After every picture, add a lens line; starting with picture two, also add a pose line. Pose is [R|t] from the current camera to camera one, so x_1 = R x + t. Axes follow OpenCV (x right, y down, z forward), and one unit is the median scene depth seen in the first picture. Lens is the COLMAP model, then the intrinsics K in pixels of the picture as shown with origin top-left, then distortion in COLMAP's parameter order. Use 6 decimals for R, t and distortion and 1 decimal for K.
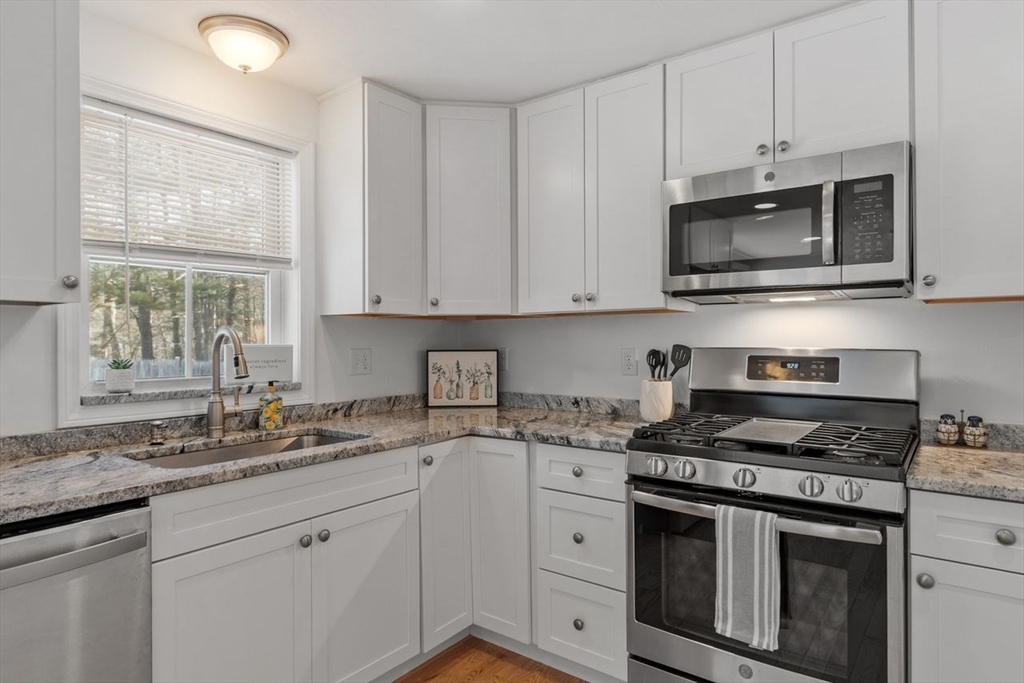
lens RADIAL K [[578.3, 0, 512.9], [0, 578.3, 339.8], [0, 0, 1]] dist [-0.001988, -0.001594]
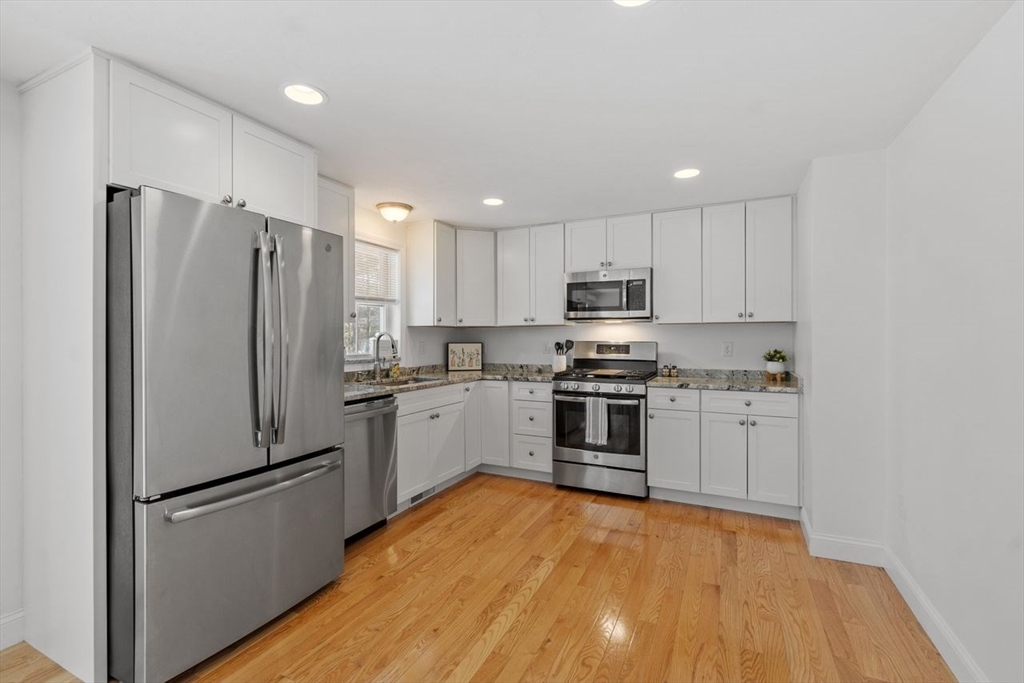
lens RADIAL K [[442.3, 0, 509.0], [0, 442.3, 338.3], [0, 0, 1]] dist [0.001247, 0.000188]
pose [[0.980685, 0.002453, 0.195576, -0.346073], [-0.002334, 0.999997, -0.000837, 0.004505], [-0.195577, 0.000364, 0.980688, -0.816949]]
